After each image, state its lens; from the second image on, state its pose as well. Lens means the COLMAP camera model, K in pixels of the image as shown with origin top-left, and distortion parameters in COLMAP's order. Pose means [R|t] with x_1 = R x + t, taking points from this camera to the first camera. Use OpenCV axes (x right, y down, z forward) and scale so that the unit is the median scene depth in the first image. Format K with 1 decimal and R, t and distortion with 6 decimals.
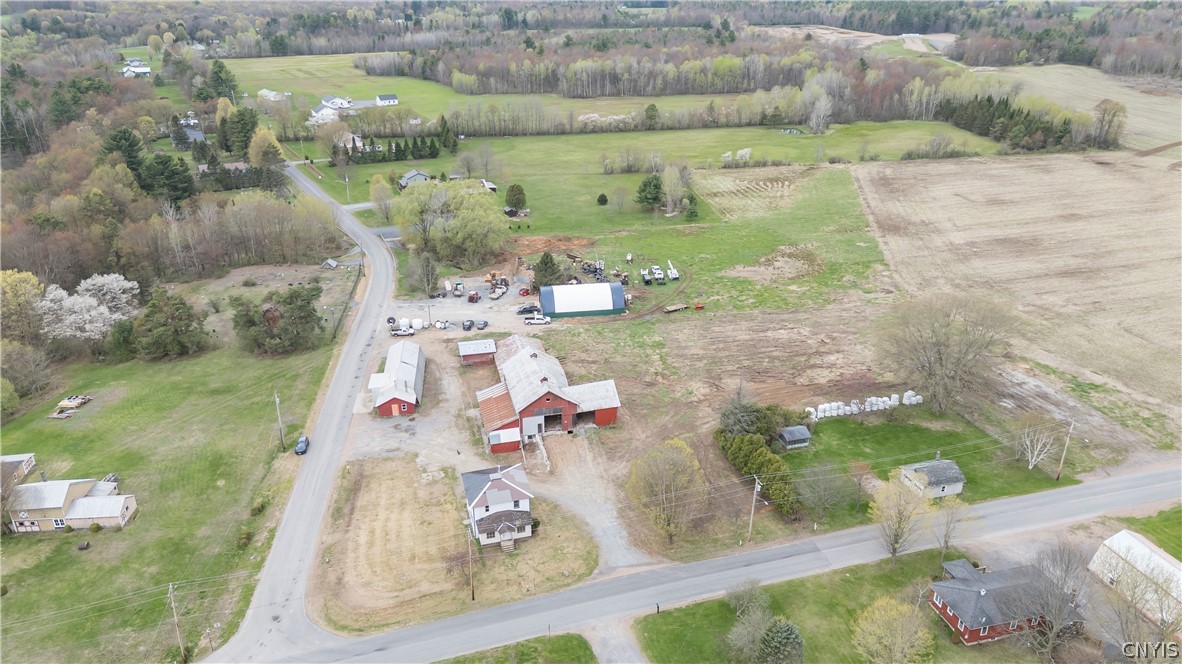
lens RADIAL K [[822.0, 0, 592.1], [0, 822.0, 337.4], [0, 0, 1]] dist [0.080996, -0.081161]
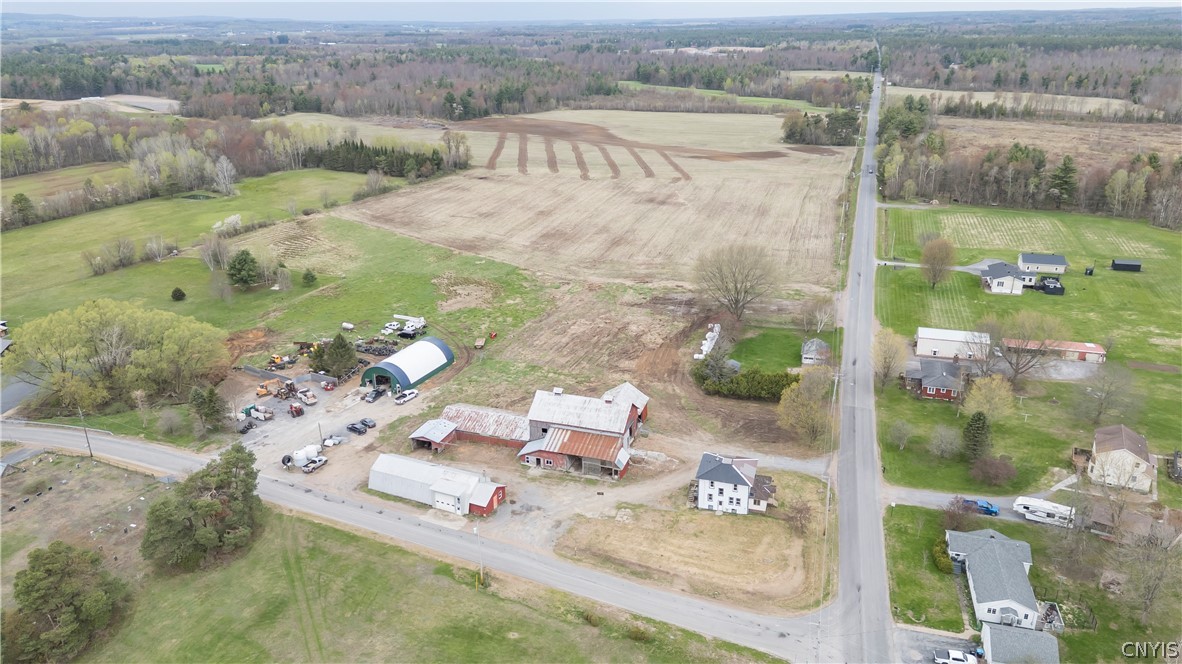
lens RADIAL K [[822.0, 0, 592.1], [0, 822.0, 337.4], [0, 0, 1]] dist [0.080996, -0.081161]
pose [[0.540939, -0.301508, 0.785161, -0.652010], [0.350161, 0.929517, 0.115698, -0.115518], [-0.764704, 0.212347, 0.608388, 0.251770]]
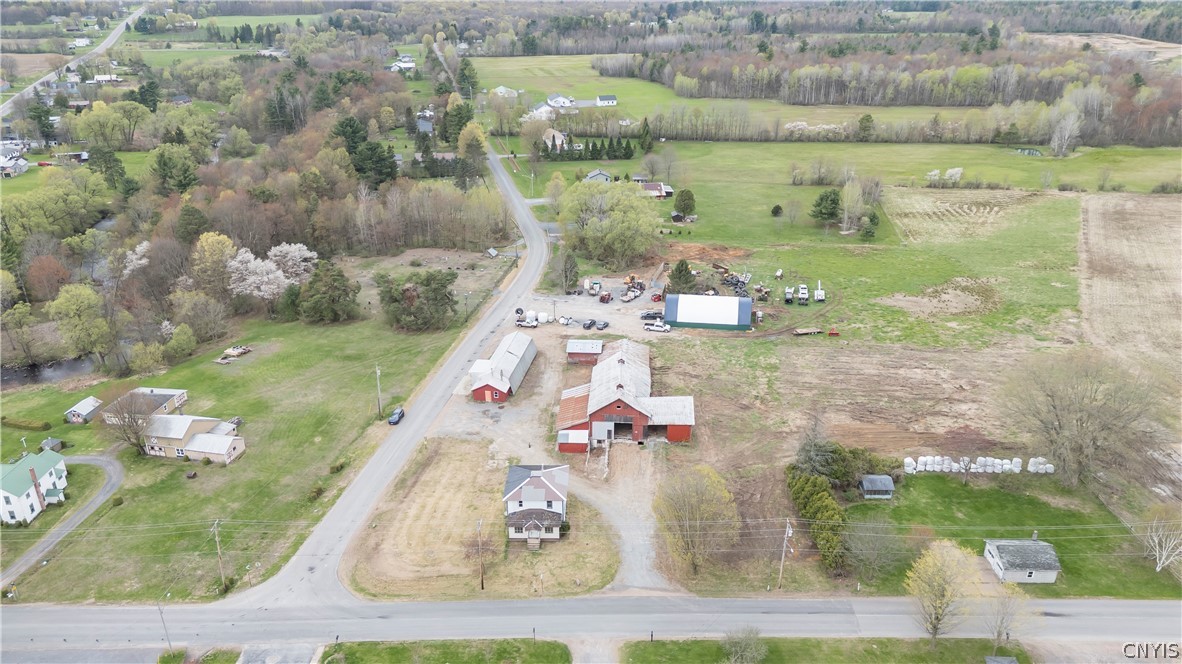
lens RADIAL K [[822.0, 0, 592.1], [0, 822.0, 337.4], [0, 0, 1]] dist [0.080996, -0.081161]
pose [[0.955842, 0.119262, -0.268592, 0.122942], [-0.120074, 0.992674, 0.013465, -0.012365], [0.268230, 0.019381, 0.963160, 0.023574]]
